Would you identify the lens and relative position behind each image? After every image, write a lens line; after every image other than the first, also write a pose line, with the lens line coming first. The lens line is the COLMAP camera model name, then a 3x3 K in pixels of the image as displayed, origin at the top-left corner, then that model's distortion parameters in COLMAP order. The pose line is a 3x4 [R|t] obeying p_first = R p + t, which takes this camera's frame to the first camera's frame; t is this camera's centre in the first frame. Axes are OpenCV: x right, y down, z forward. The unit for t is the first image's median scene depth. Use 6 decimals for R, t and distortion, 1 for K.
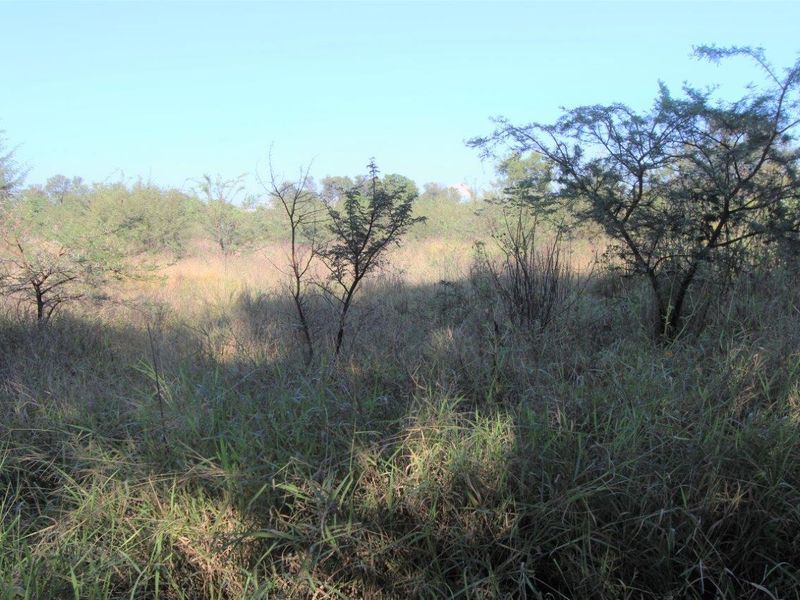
lens RADIAL K [[758.6, 0, 400.0], [0, 758.6, 300.0], [0, 0, 1]] dist [-0.000042, 0.017511]
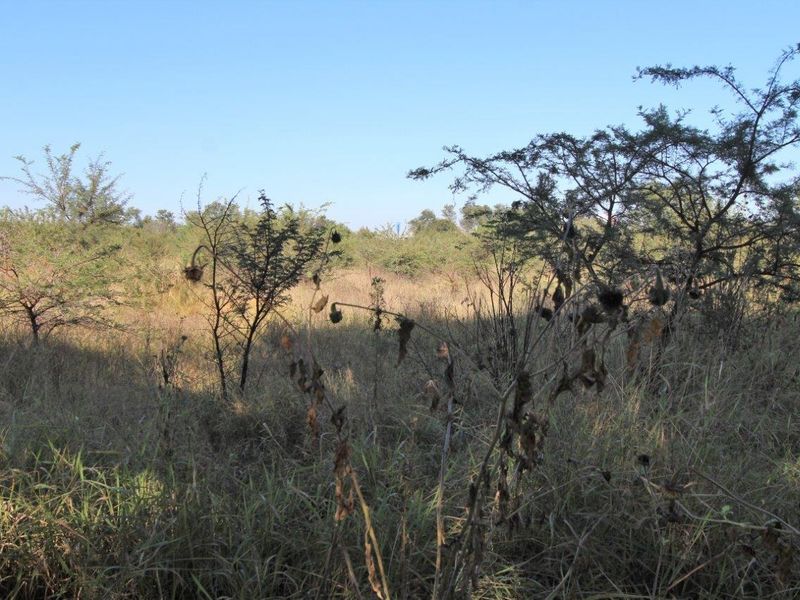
lens RADIAL K [[758.6, 0, 400.0], [0, 758.6, 300.0], [0, 0, 1]] dist [-0.000042, 0.017511]
pose [[0.981440, 0.031136, -0.189226, 0.274527], [-0.038170, 0.998705, -0.033642, -0.018052], [0.187934, 0.040240, 0.981357, 0.074138]]
